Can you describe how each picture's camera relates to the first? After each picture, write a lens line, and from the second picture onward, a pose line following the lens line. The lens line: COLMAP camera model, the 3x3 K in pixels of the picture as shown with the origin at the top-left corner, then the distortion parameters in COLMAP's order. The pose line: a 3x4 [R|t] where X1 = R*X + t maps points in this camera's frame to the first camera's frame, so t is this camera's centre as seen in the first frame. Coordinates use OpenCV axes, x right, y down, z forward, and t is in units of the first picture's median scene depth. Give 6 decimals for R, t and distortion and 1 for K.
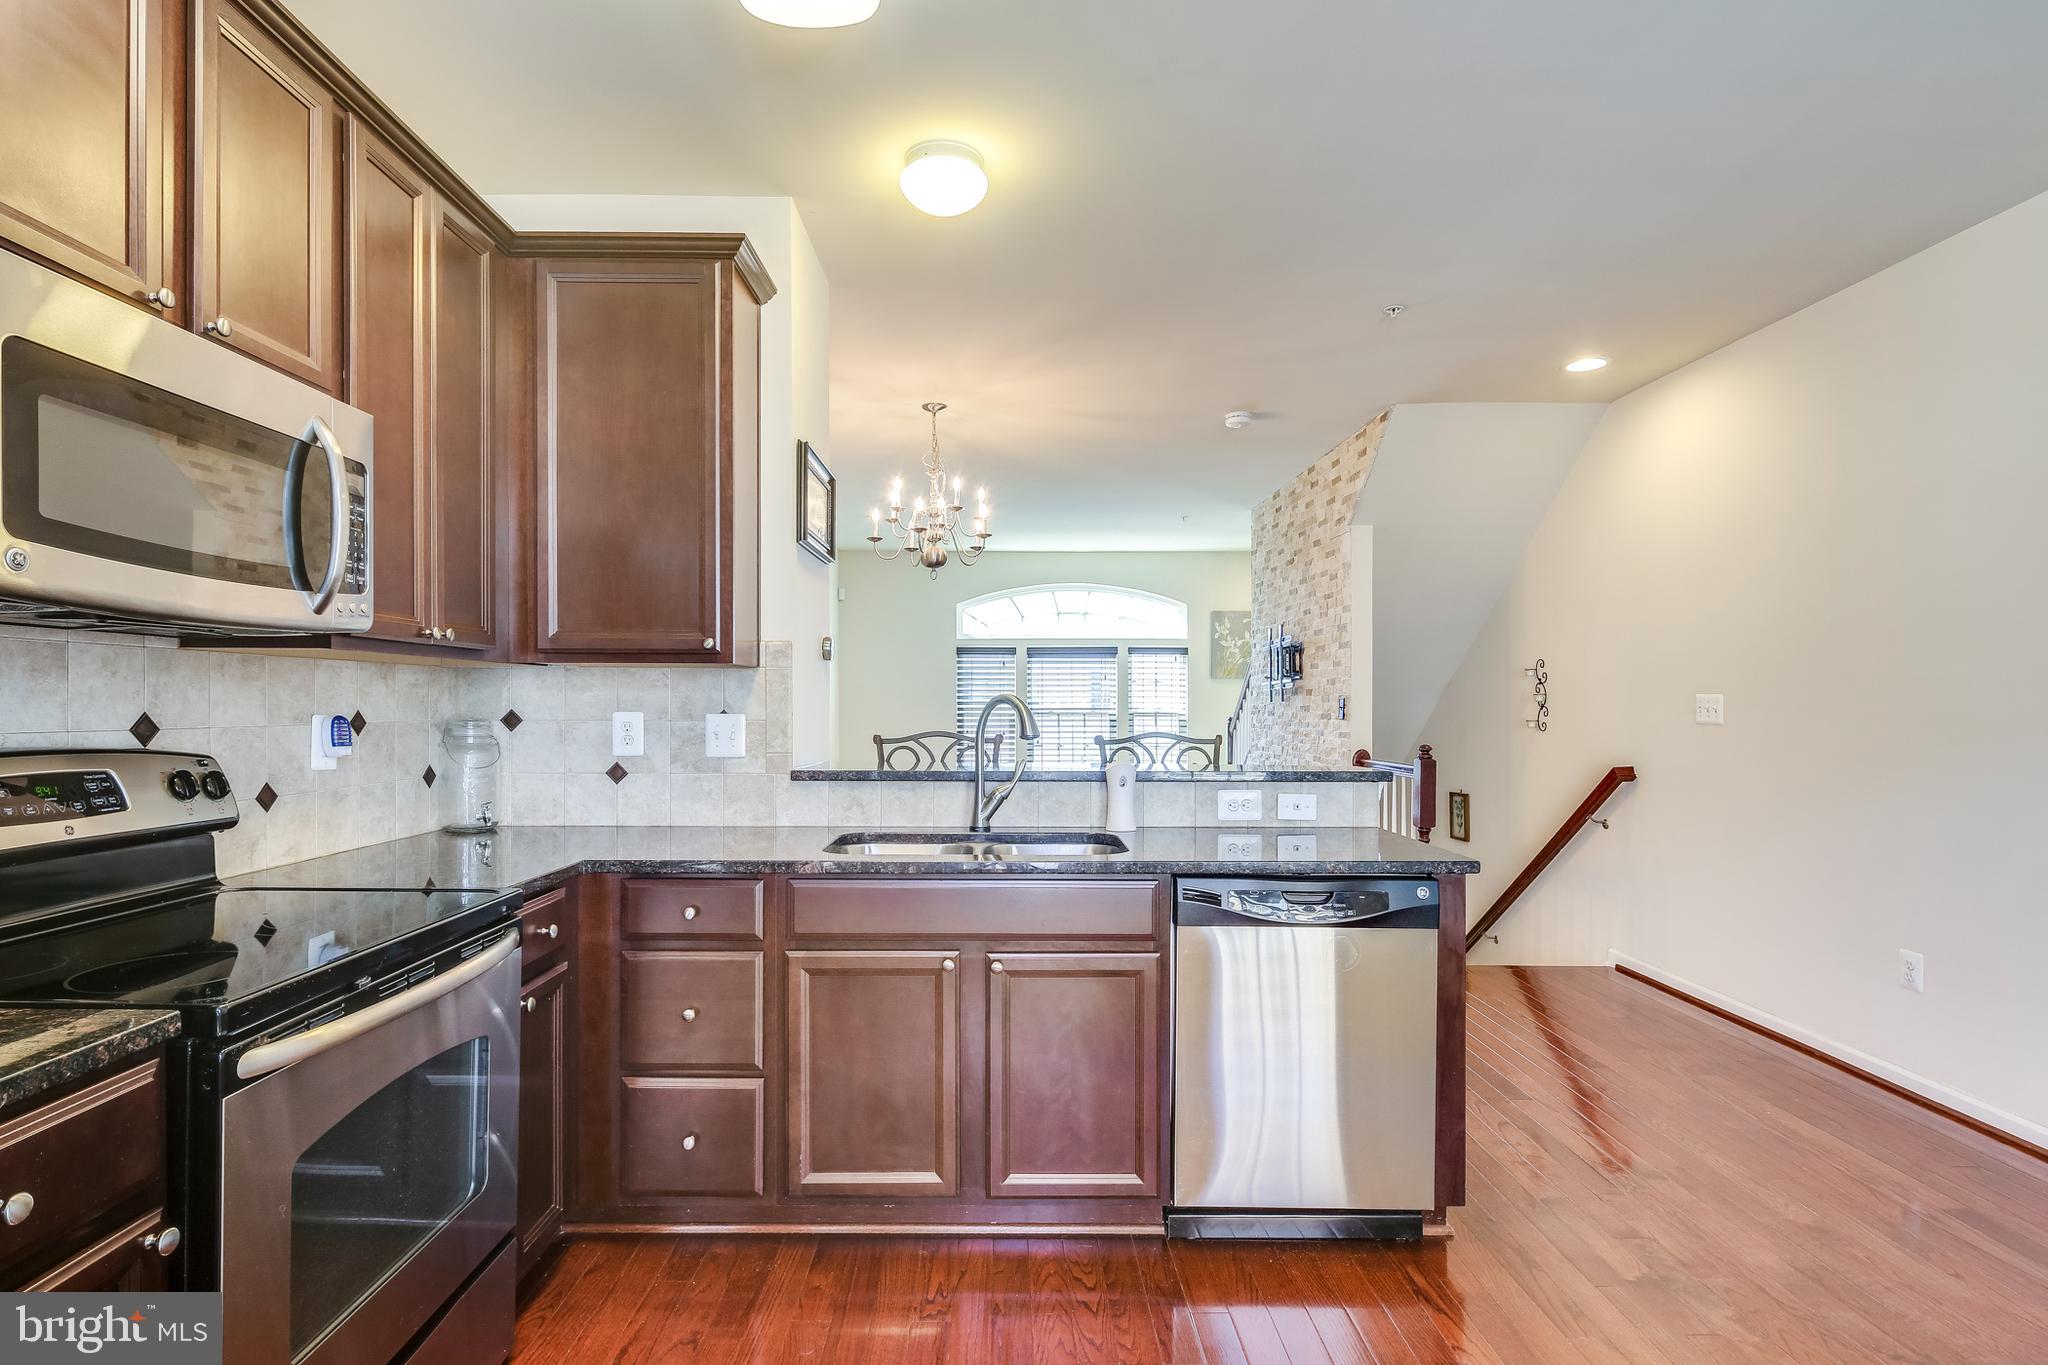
lens RADIAL K [[1008.1, 0, 1011.6], [0, 1008.1, 694.3], [0, 0, 1]] dist [0.004060, -0.005854]
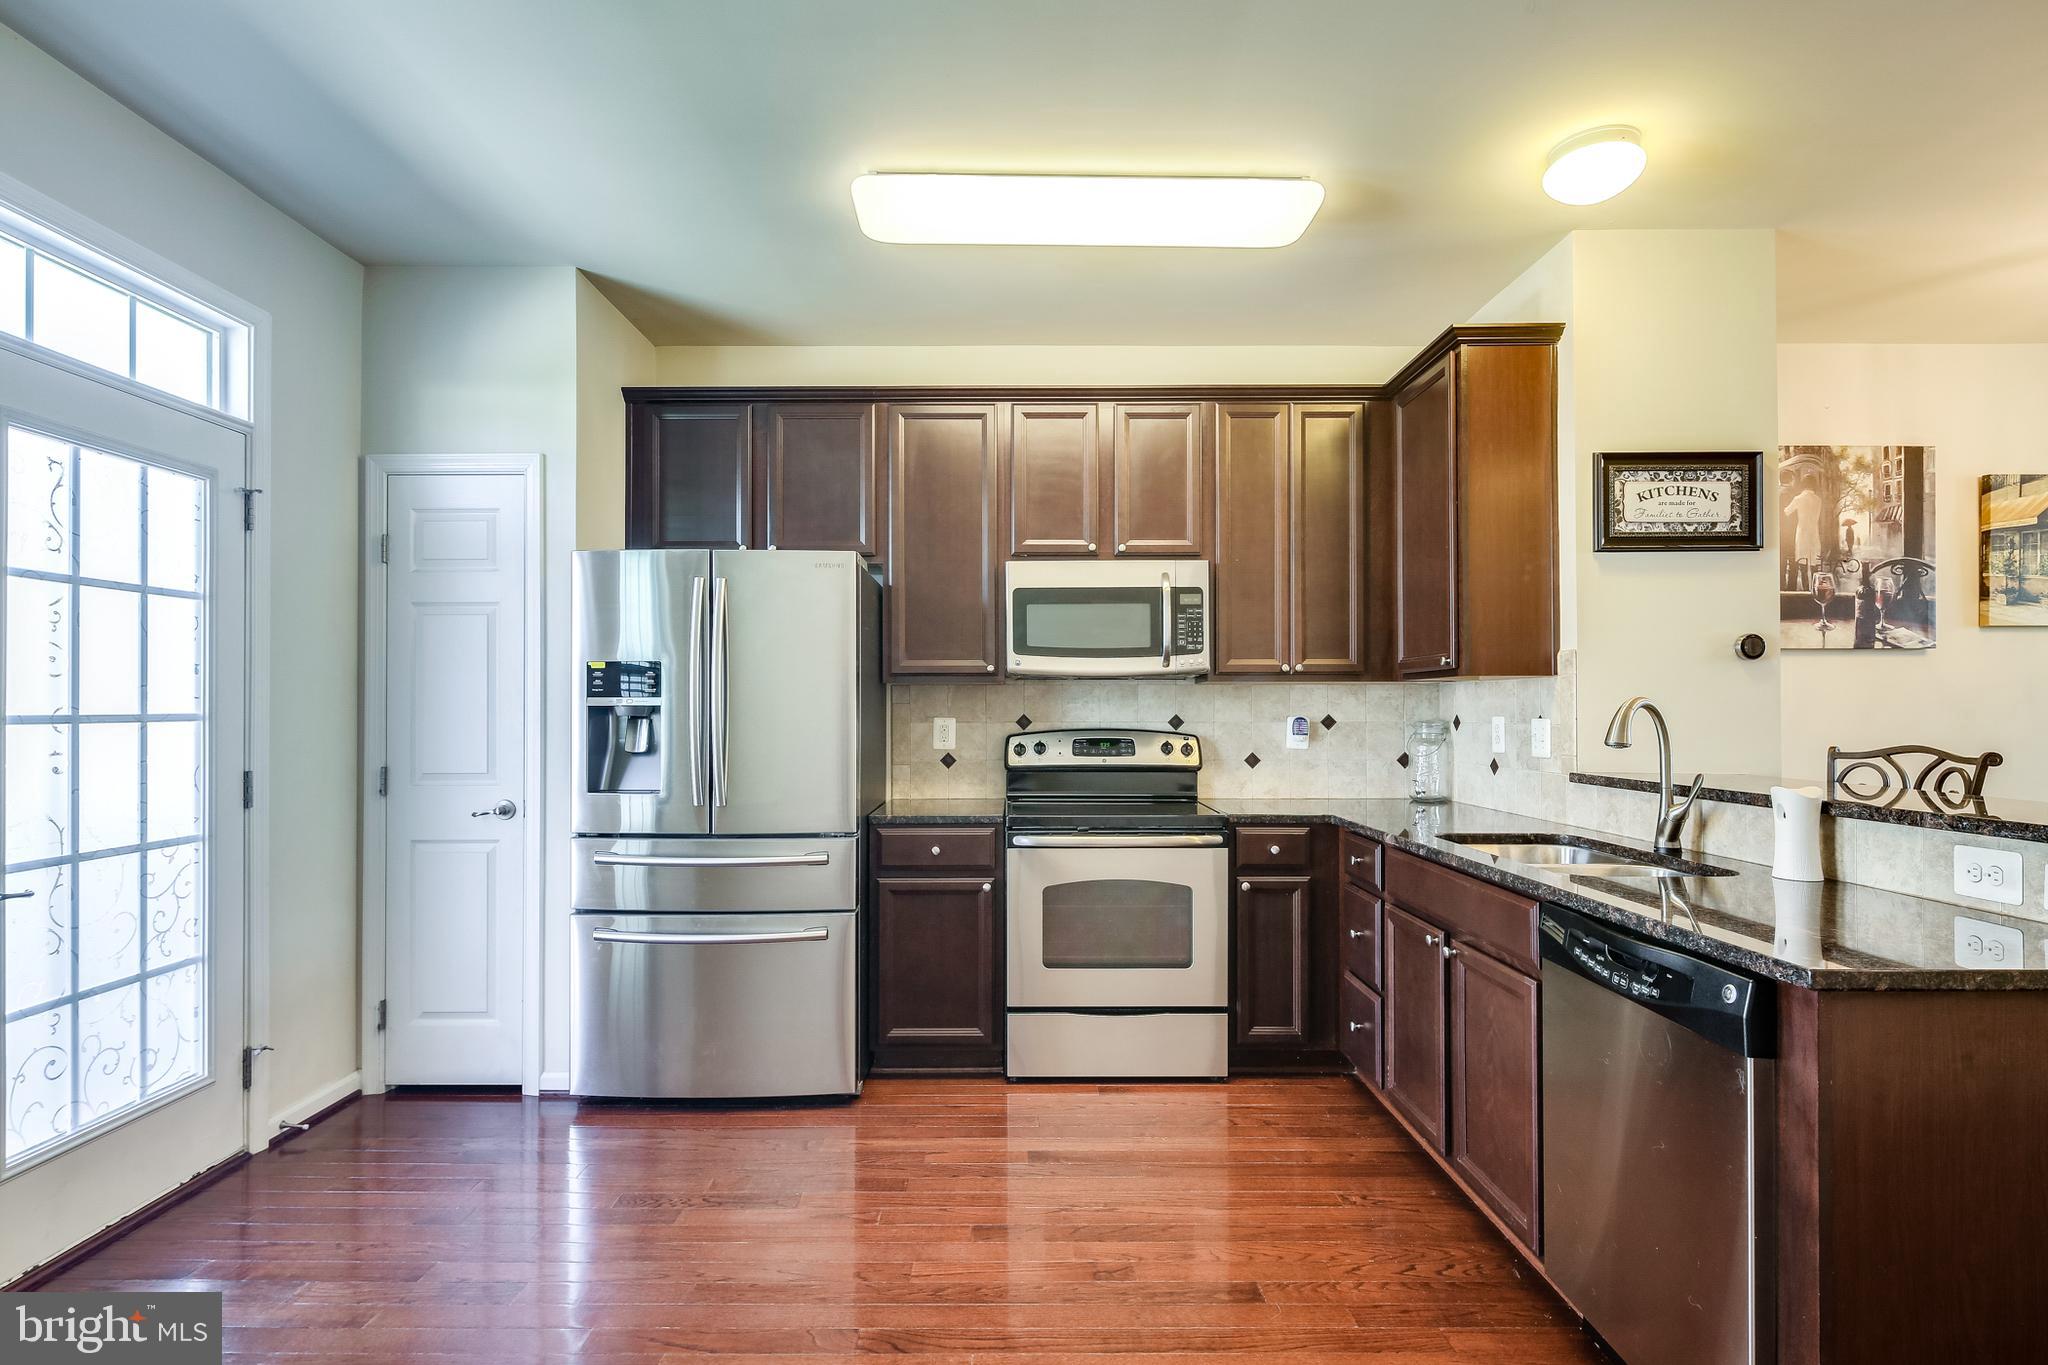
lens RADIAL K [[1008.1, 0, 1015.7], [0, 1008.1, 703.8], [0, 0, 1]] dist [0.004060, -0.005854]
pose [[-0.014283, -0.009796, -0.999850, 0.687518], [0.009613, 0.999904, -0.009934, 0.007041], [0.999852, -0.009753, -0.014187, 0.355952]]
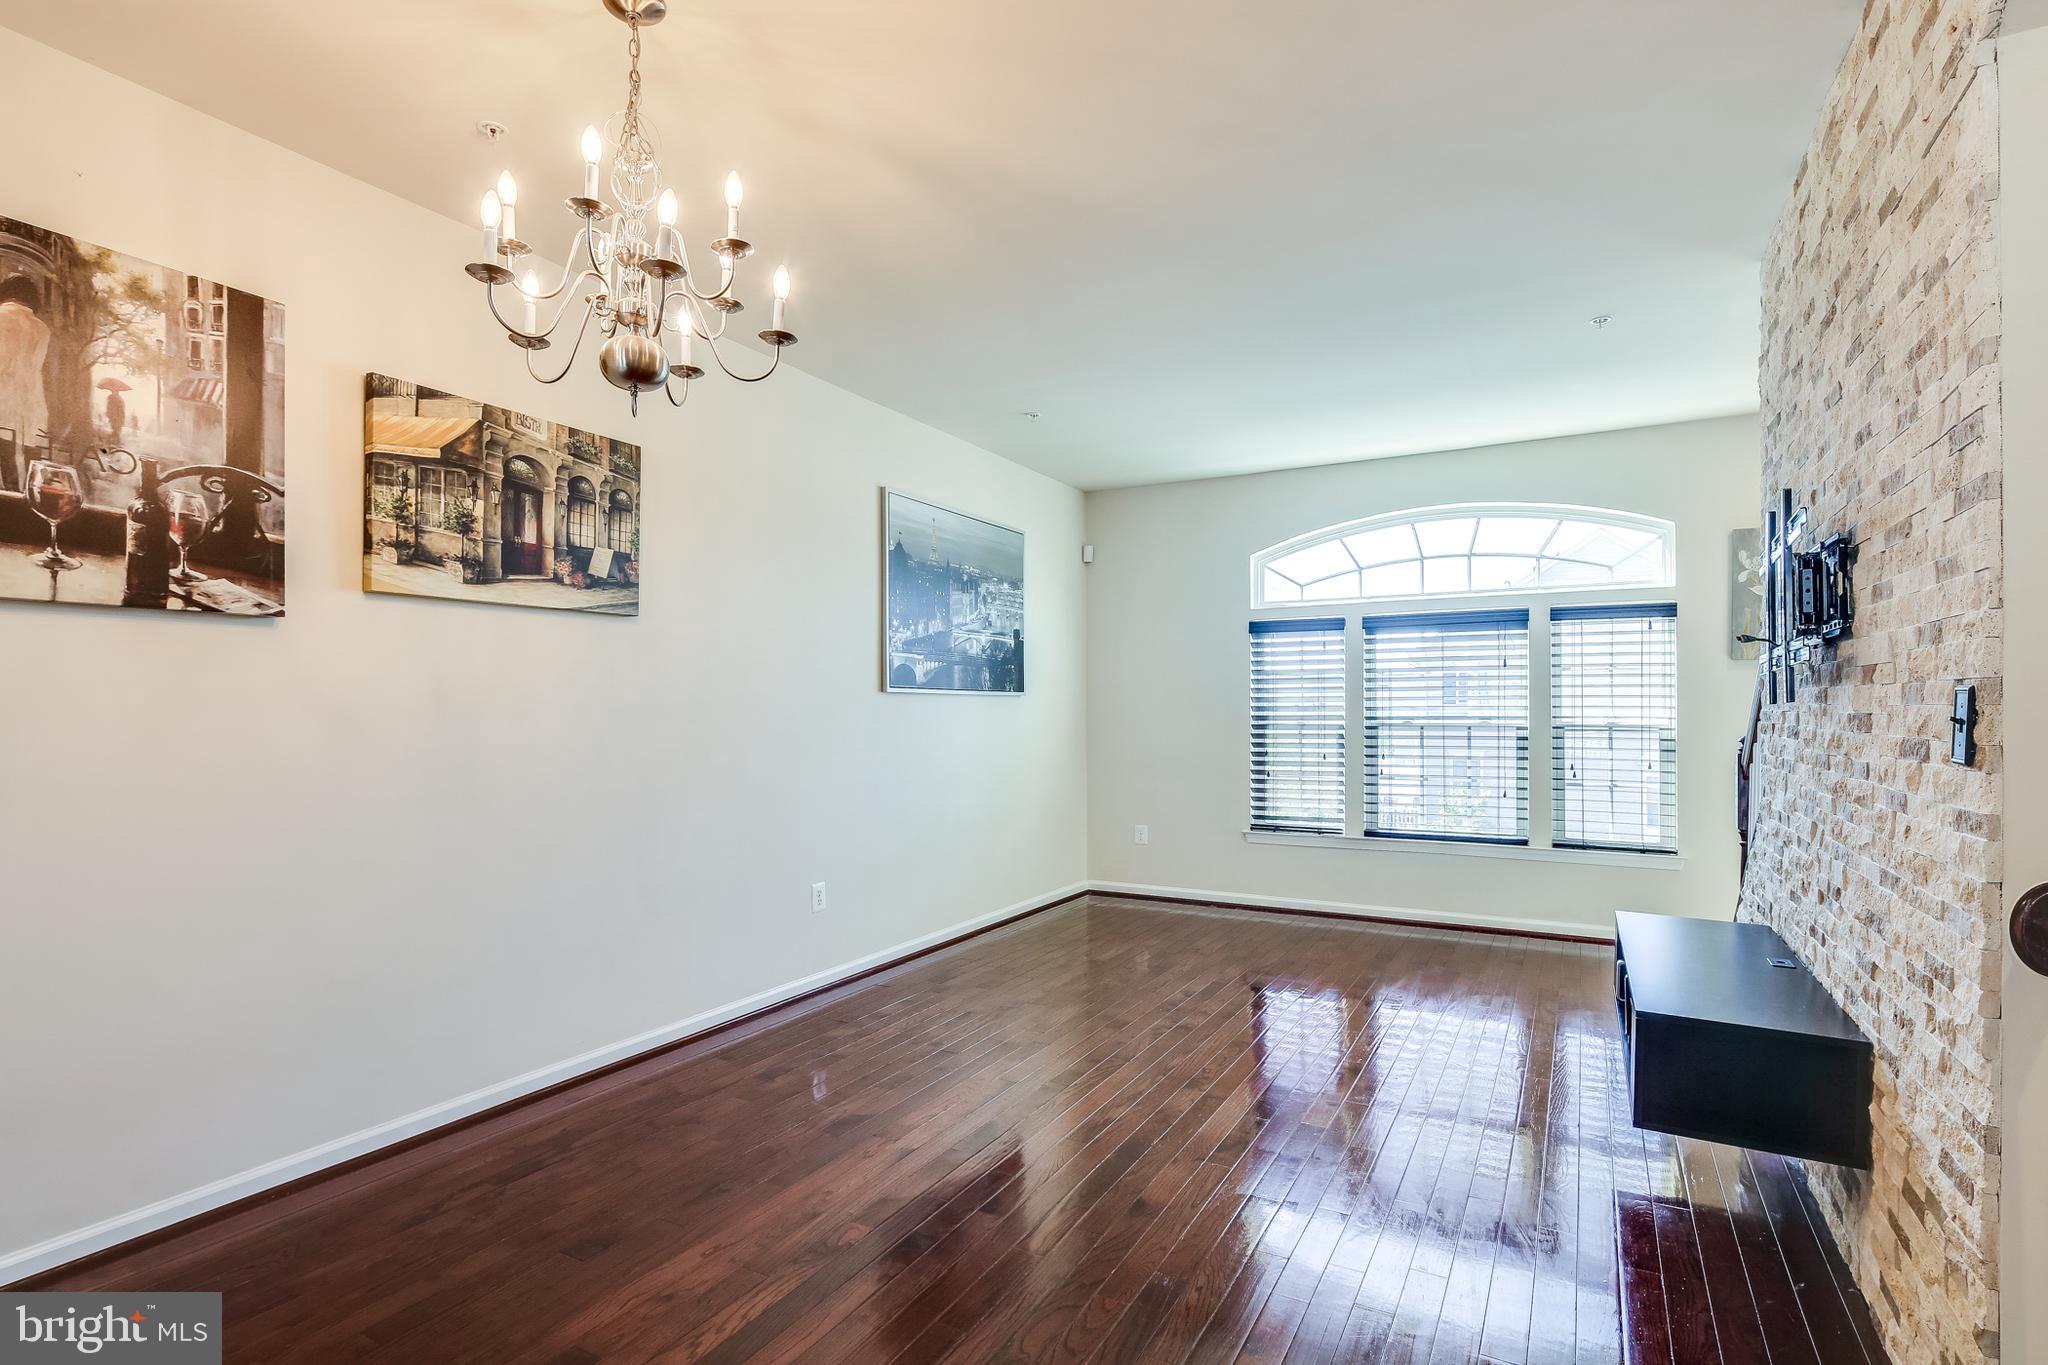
lens RADIAL K [[1008.1, 0, 1020.0], [0, 1008.1, 703.8], [0, 0, 1]] dist [0.004060, -0.005854]
pose [[0.867756, -0.005508, -0.496960, 0.376326], [0.007305, 0.999972, 0.001672, 0.009189], [0.496936, -0.005082, 0.867772, 0.992139]]
